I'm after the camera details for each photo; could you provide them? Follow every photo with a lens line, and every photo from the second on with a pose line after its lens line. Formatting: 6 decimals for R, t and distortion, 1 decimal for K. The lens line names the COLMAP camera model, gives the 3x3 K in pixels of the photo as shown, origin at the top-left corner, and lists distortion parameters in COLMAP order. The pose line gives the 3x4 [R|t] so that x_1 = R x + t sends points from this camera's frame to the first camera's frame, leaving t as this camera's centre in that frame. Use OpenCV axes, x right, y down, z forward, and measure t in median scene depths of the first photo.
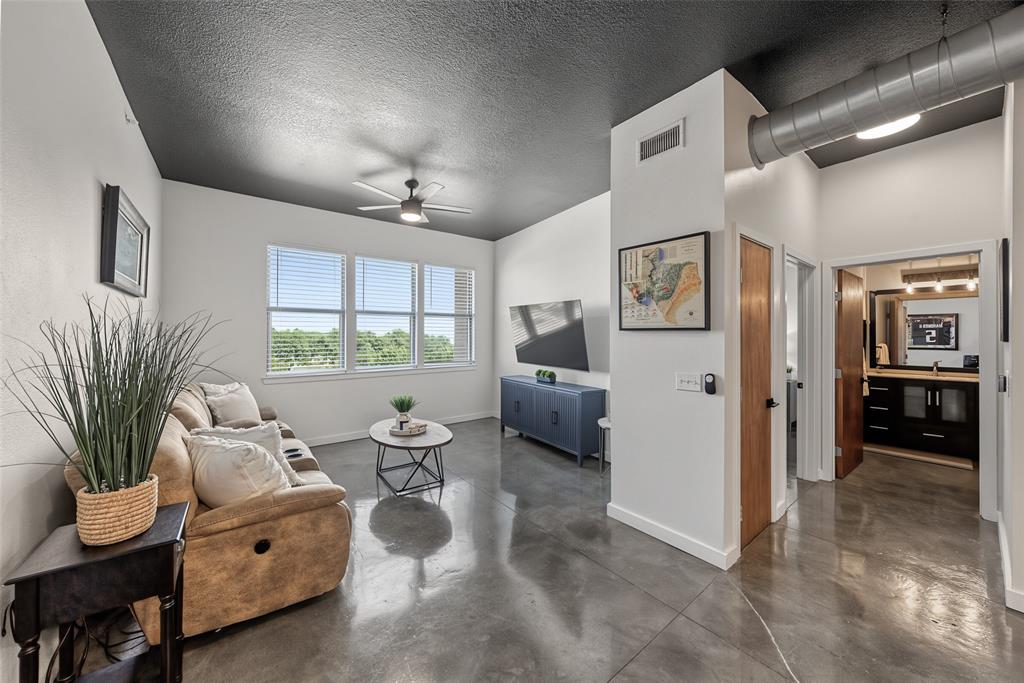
lens RADIAL K [[365.9, 0, 520.2], [0, 365.9, 335.9], [0, 0, 1]] dist [-0.007732, 0.001254]
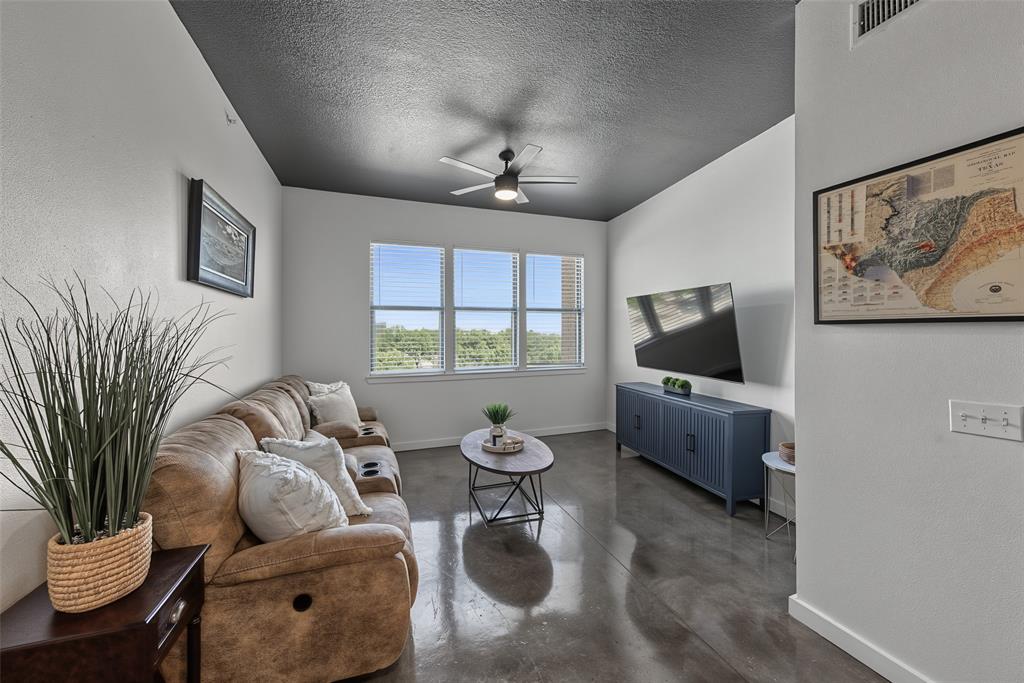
lens RADIAL K [[365.9, 0, 513.3], [0, 365.9, 337.3], [0, 0, 1]] dist [-0.007732, 0.001254]
pose [[0.947412, -0.001296, -0.320013, -0.012731], [0.004303, 0.999953, 0.008688, 0.000109], [0.319987, -0.009608, 0.947373, 0.212867]]
